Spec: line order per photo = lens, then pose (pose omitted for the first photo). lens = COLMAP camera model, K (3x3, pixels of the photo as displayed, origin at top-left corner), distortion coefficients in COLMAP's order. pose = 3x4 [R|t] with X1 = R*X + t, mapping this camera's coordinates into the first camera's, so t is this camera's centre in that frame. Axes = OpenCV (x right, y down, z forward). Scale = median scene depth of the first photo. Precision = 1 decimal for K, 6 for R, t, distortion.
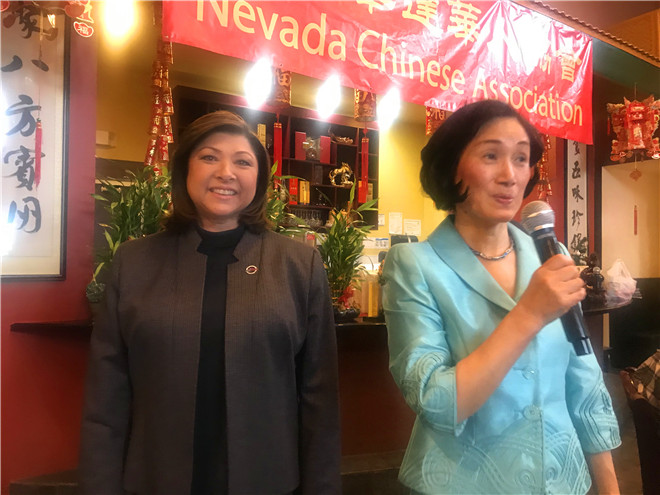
lens RADIAL K [[540.0, 0, 339.7], [0, 540.0, 241.0], [0, 0, 1]] dist [0.050688, -0.060713]
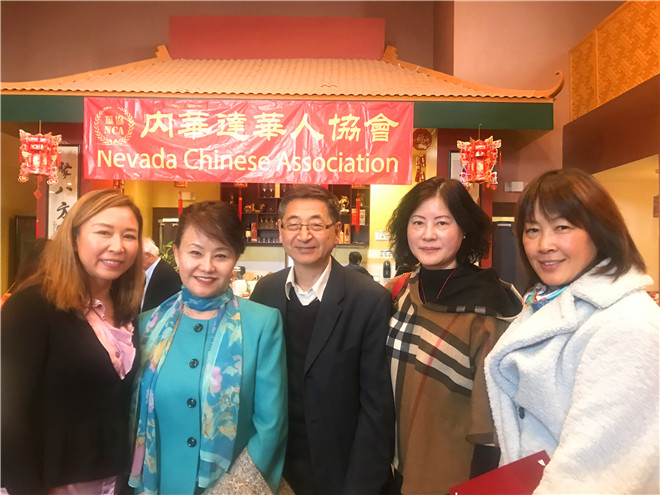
lens RADIAL K [[540.0, 0, 324.9], [0, 540.0, 256.7], [0, 0, 1]] dist [0.050688, -0.060713]
pose [[0.805120, 0.010494, -0.593019, 0.907926], [0.010036, 0.999459, 0.031312, -0.040866], [0.593027, -0.031161, 0.804580, -0.146947]]
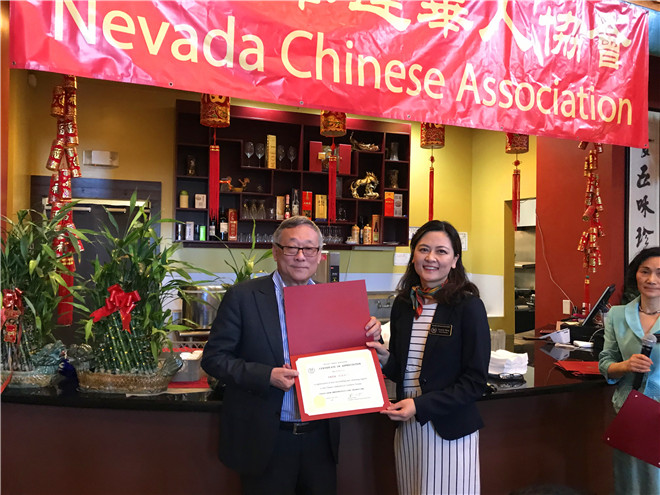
lens RADIAL K [[540.0, 0, 326.8], [0, 540.0, 247.5], [0, 0, 1]] dist [0.050688, -0.060713]
pose [[0.974878, 0.003502, -0.222712, 0.164224], [0.002055, 0.999692, 0.024717, -0.048318], [0.222730, -0.024554, 0.974571, 0.120844]]
